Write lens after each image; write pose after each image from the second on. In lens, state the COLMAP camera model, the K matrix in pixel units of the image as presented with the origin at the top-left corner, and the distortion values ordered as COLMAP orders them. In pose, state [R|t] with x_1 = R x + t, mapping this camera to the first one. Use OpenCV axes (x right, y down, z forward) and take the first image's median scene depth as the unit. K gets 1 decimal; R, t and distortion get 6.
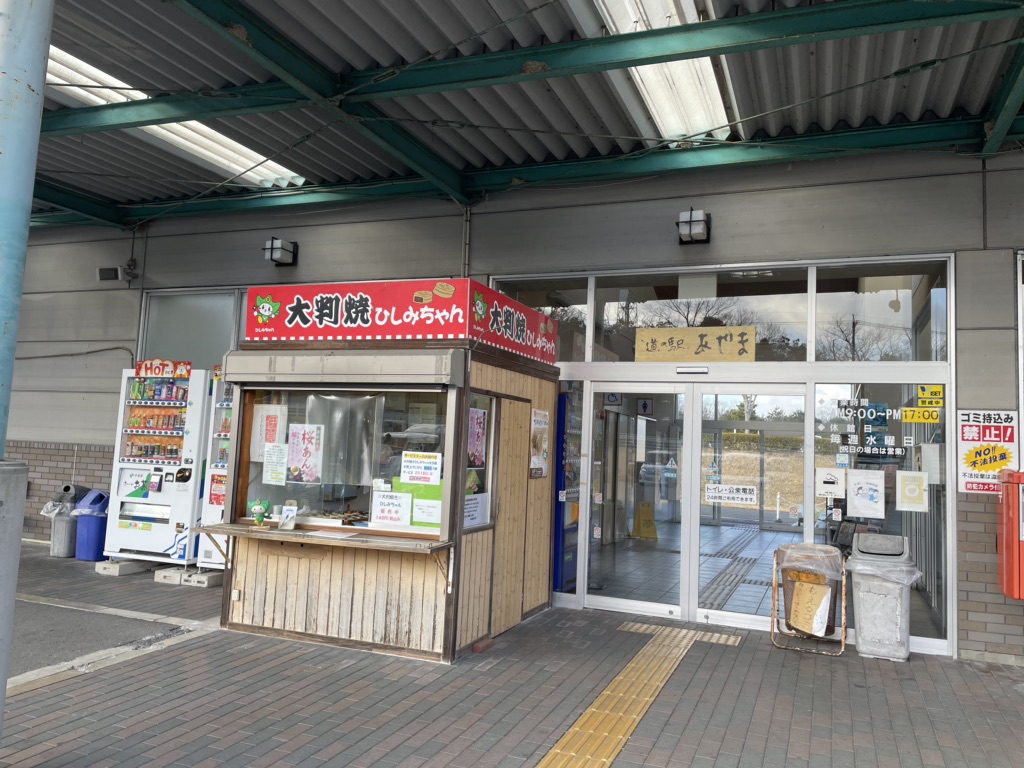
lens RADIAL K [[761.0, 0, 509.2], [0, 761.0, 376.5], [0, 0, 1]] dist [0.055791, -0.026893]
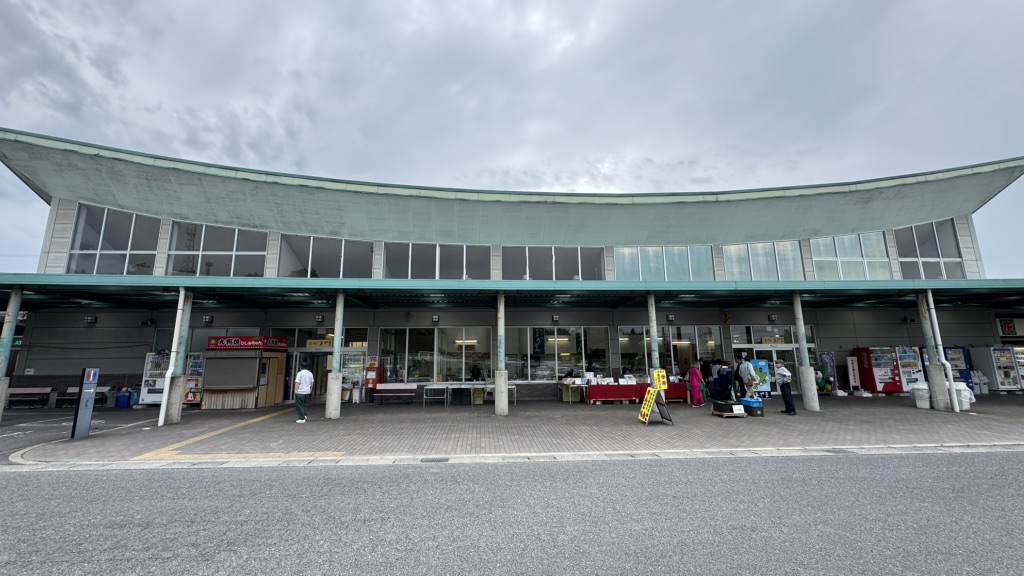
lens RADIAL K [[409.5, 0, 510.3], [0, 409.5, 291.1], [0, 0, 1]] dist [0.001290, -0.000518]
pose [[0.897294, 0.024253, 0.440766, 0.206870], [0.010162, 0.997090, -0.075551, -0.191300], [-0.441316, 0.072271, 0.894437, -2.113740]]
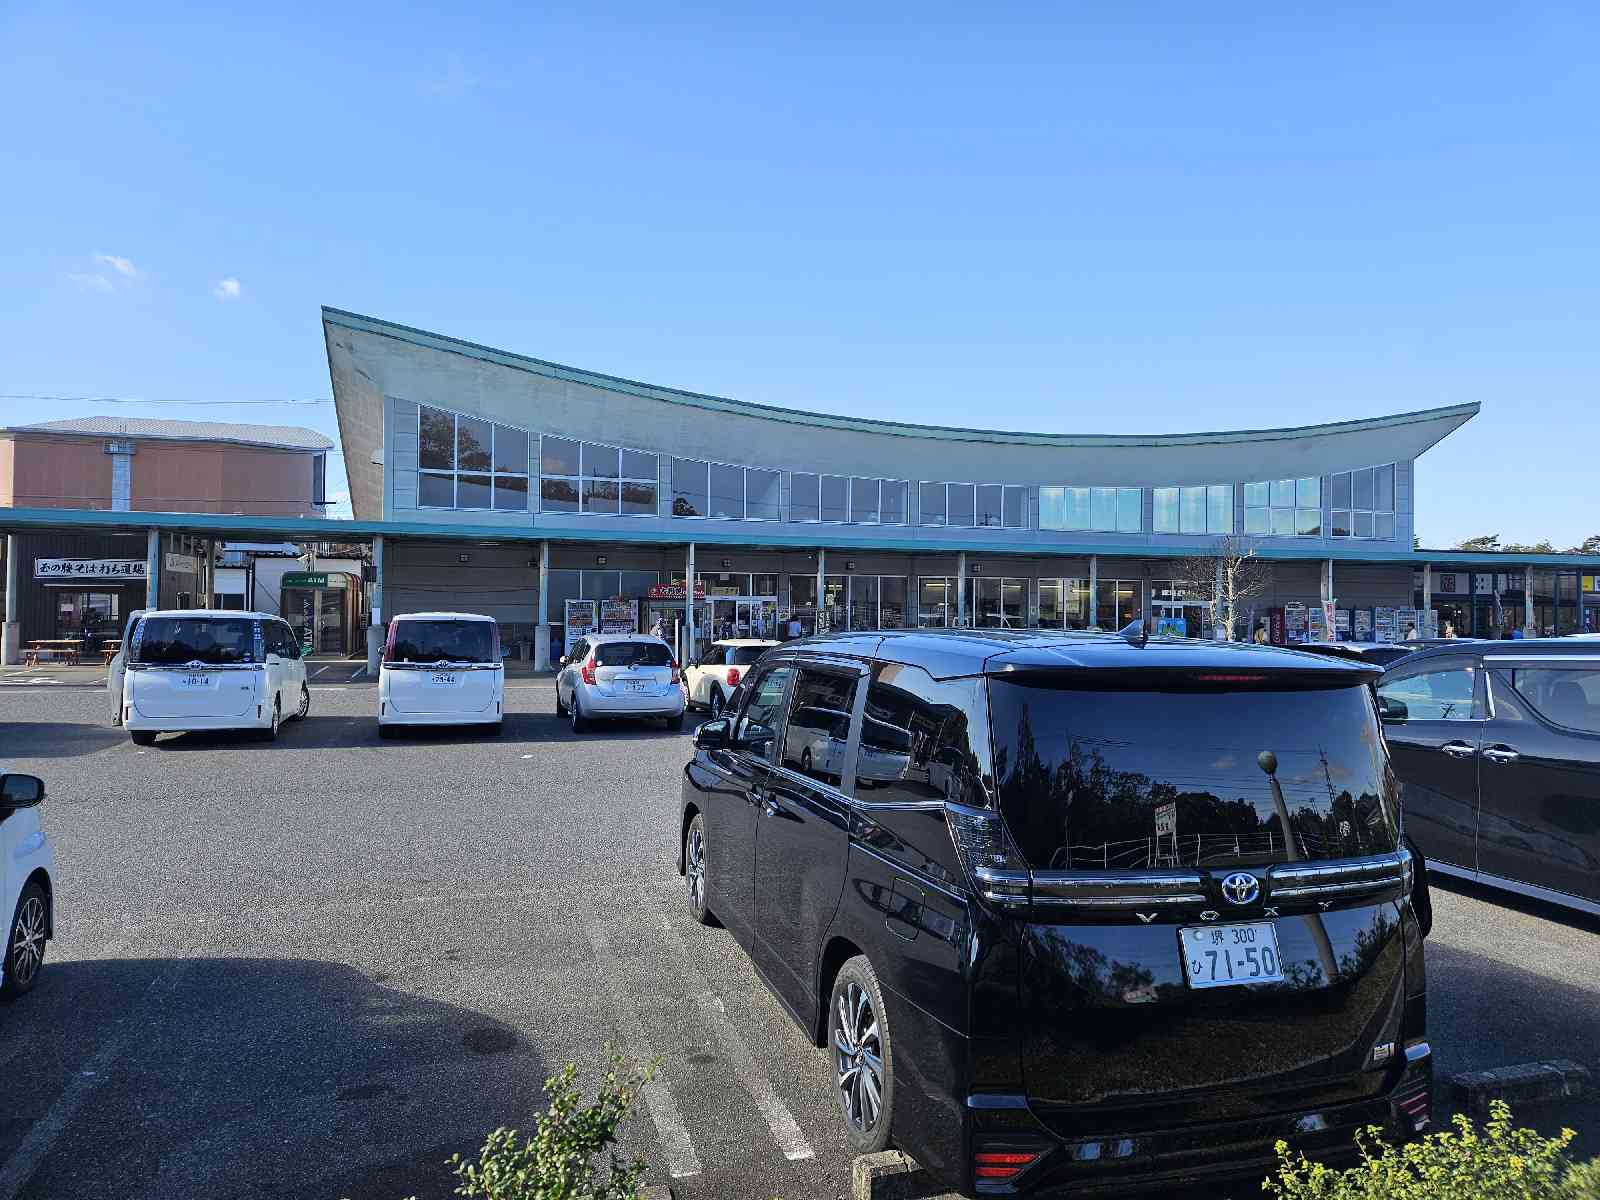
lens RADIAL K [[1189.0, 0, 788.3], [0, 1189.0, 609.0], [0, 0, 1]] dist [0.055791, -0.026893]
pose [[0.767926, -0.030578, 0.639808, -4.197649], [-0.031223, 0.995886, 0.085070, -0.590019], [-0.639777, -0.085304, 0.763812, -4.795287]]
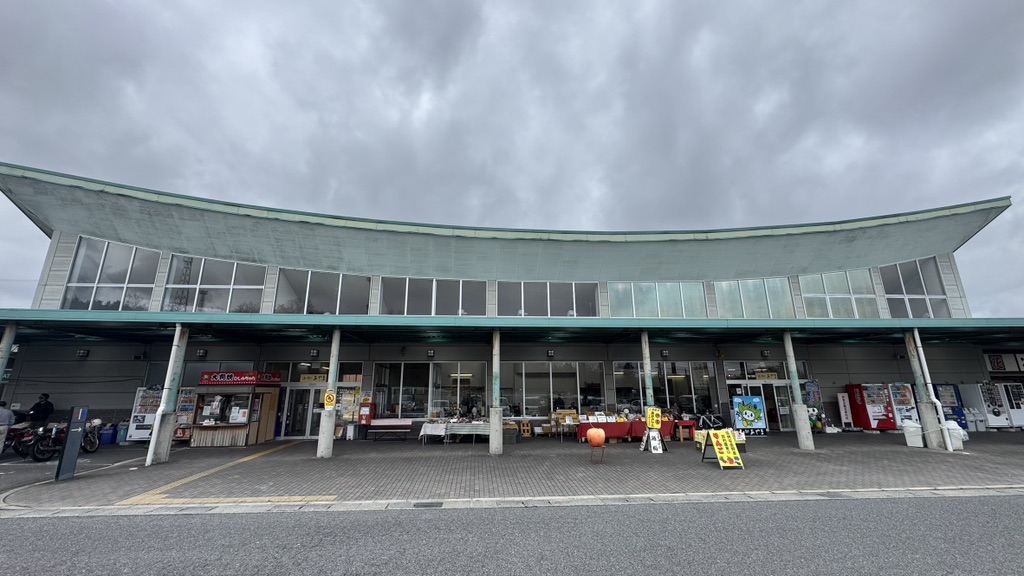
lens RADIAL K [[409.5, 0, 510.5], [0, 409.5, 289.5], [0, 0, 1]] dist [0.001290, -0.000518]
pose [[0.892012, 0.061260, 0.447842, 0.189890], [0.005511, 0.989226, -0.146292, -0.242392], [-0.451979, 0.132962, 0.882064, -2.151169]]
